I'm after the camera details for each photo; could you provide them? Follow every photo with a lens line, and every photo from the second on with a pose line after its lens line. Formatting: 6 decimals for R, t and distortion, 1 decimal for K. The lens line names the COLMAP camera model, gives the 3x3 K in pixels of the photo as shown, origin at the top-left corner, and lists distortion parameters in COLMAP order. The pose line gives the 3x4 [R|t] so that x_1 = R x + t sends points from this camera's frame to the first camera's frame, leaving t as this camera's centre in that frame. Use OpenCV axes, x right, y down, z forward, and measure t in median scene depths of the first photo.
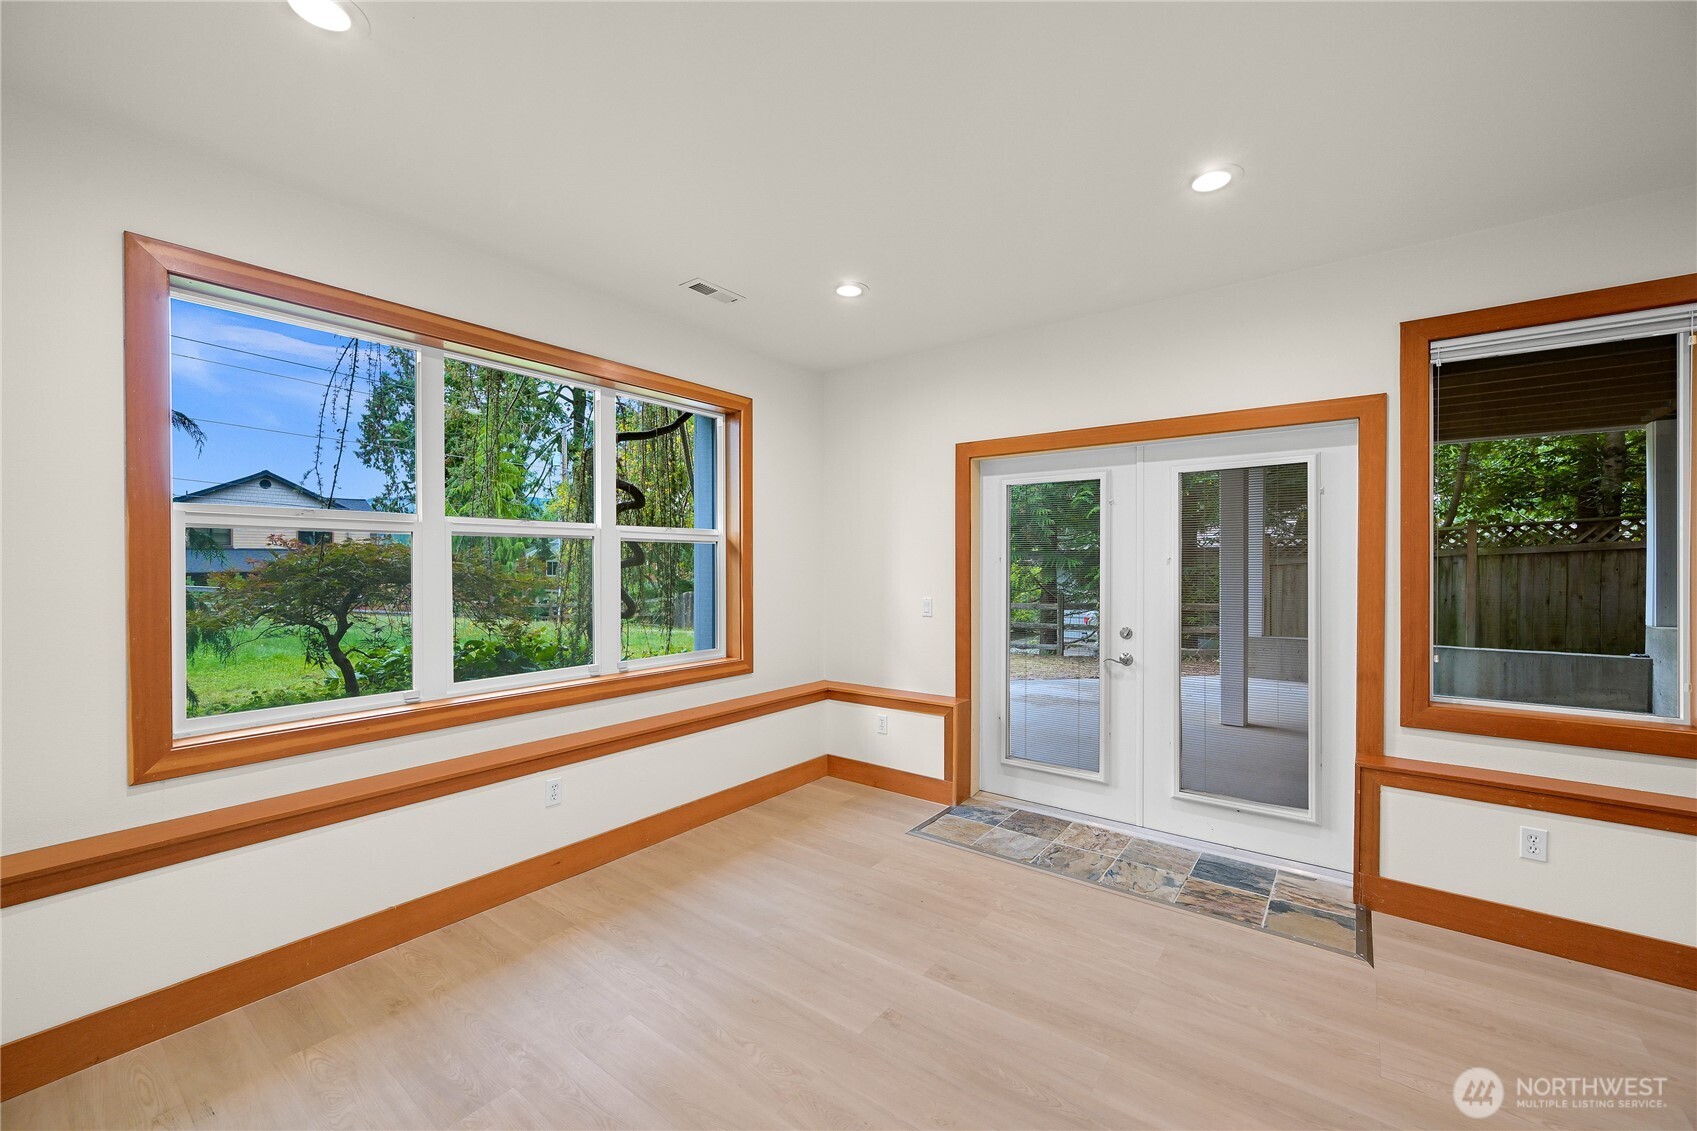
lens RADIAL K [[677.1, 0, 854.2], [0, 677.1, 565.7], [0, 0, 1]] dist [-0.001537, -0.000329]
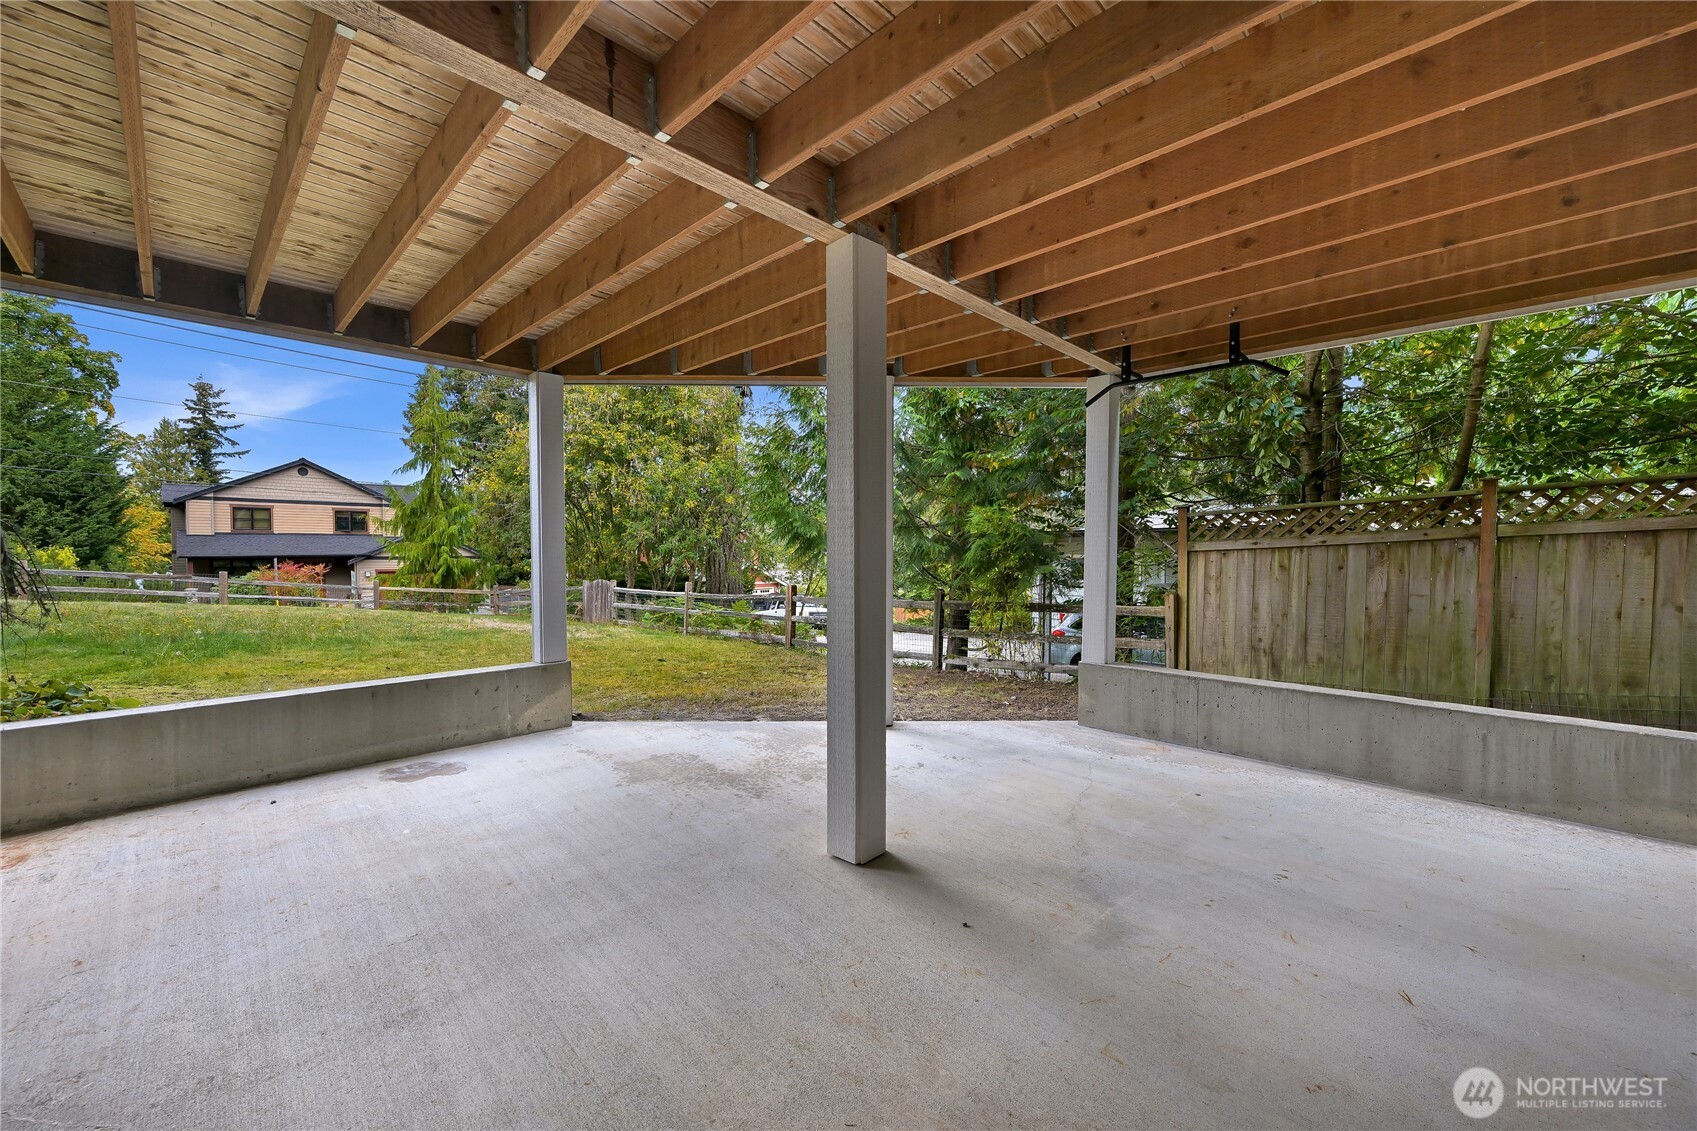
lens RADIAL K [[665.7, 0, 855.0], [0, 665.7, 568.0], [0, 0, 1]] dist [-0.000402, -0.000068]
pose [[0.992588, 0.004645, -0.121439, 0.422570], [-0.001384, 0.999637, 0.026918, -0.002471], [0.121520, -0.026550, 0.992234, 0.332822]]
